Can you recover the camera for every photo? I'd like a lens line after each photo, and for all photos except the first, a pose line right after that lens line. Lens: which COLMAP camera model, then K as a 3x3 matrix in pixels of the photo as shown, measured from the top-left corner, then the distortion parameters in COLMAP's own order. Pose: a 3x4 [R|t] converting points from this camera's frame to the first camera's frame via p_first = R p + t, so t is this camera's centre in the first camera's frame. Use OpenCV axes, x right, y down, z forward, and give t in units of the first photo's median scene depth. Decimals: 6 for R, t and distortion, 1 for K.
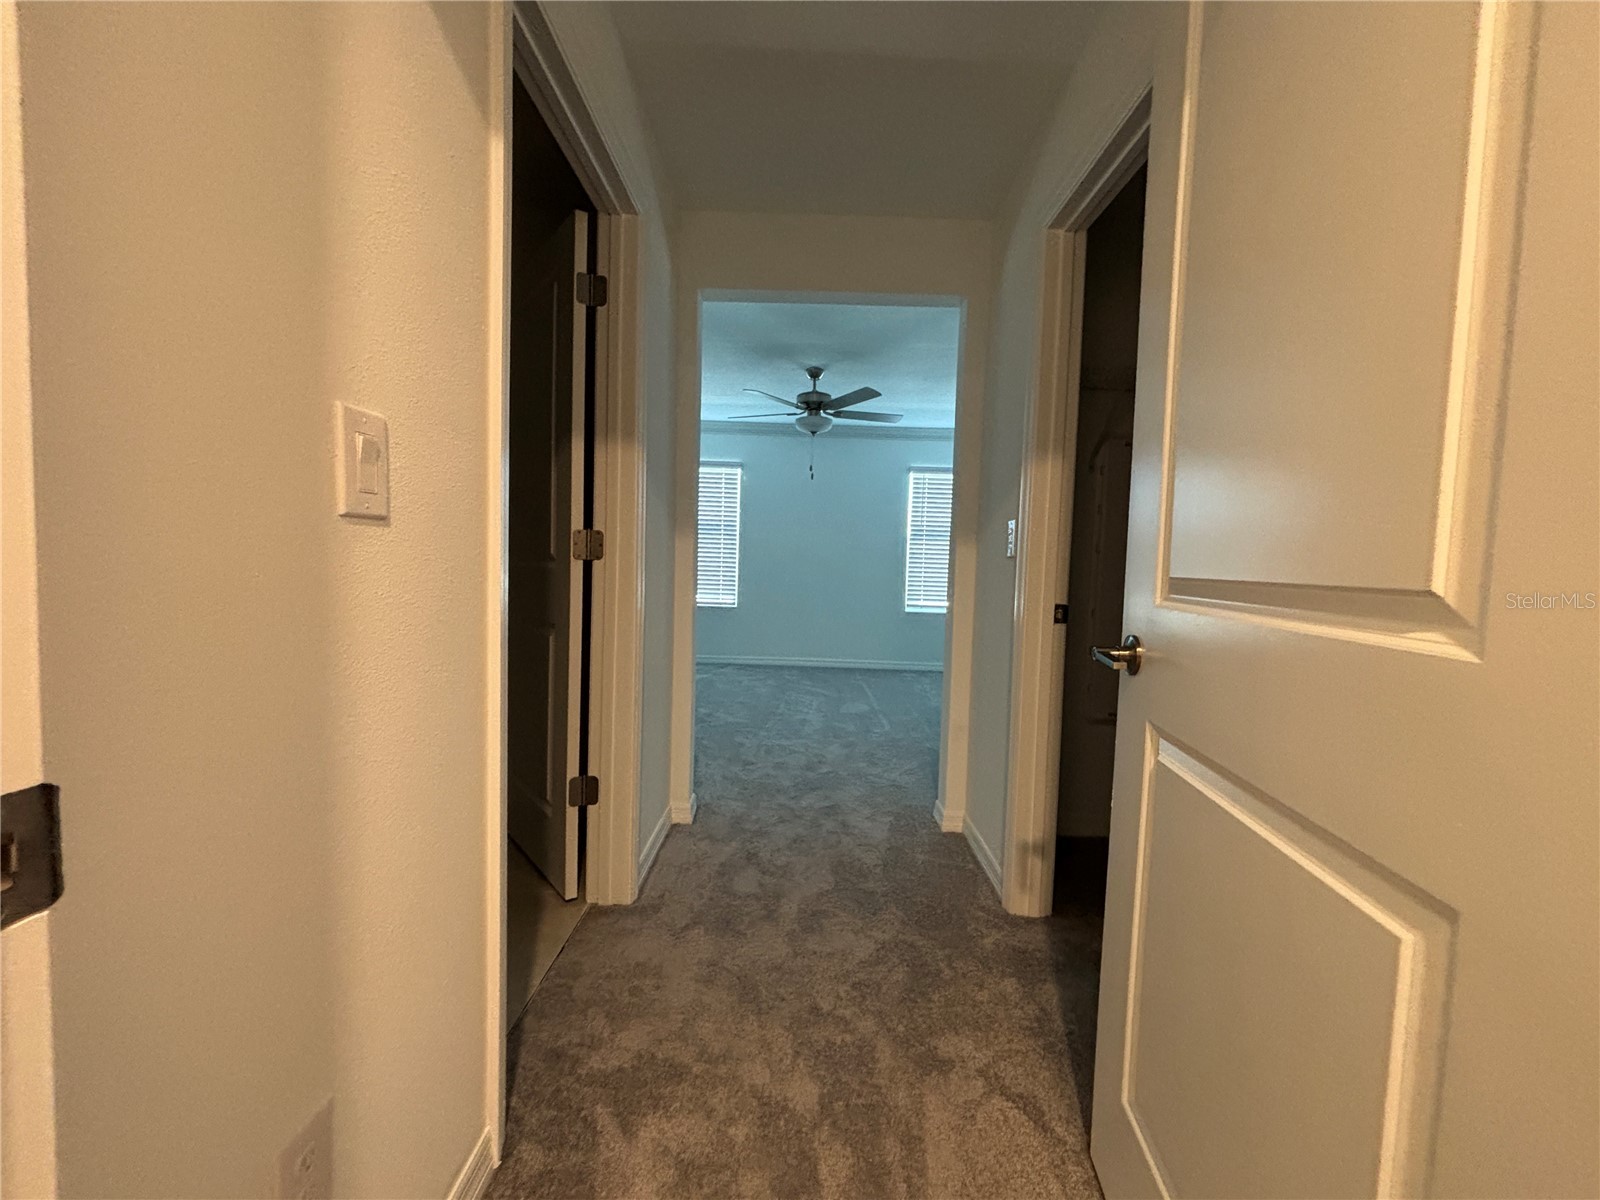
lens RADIAL K [[643.5, 0, 801.6], [0, 643.5, 604.6], [0, 0, 1]] dist [0.004181, 0.000034]
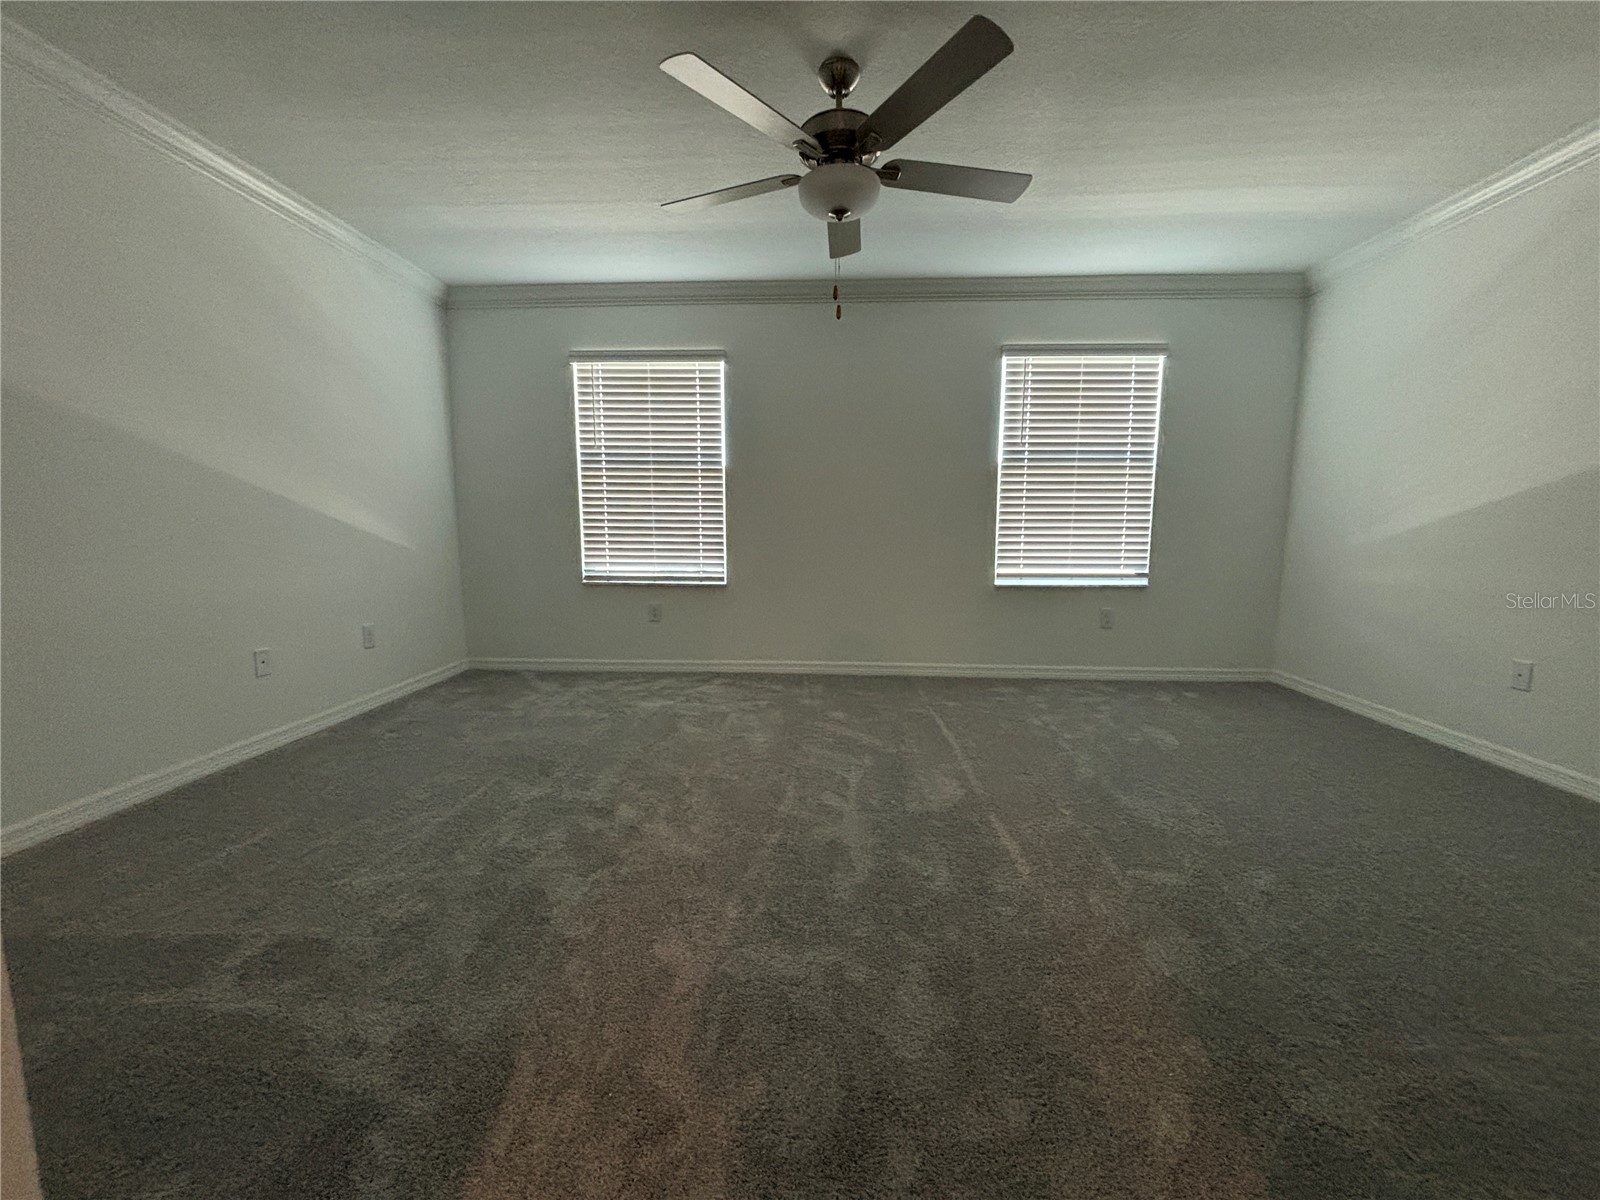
lens RADIAL K [[643.5, 0, 801.6], [0, 643.5, 604.6], [0, 0, 1]] dist [0.004181, 0.000034]
pose [[0.998373, -0.023588, -0.051922, 0.006306], [0.026815, 0.997694, 0.062352, -0.014464], [0.050332, -0.063643, 0.996703, 0.371899]]
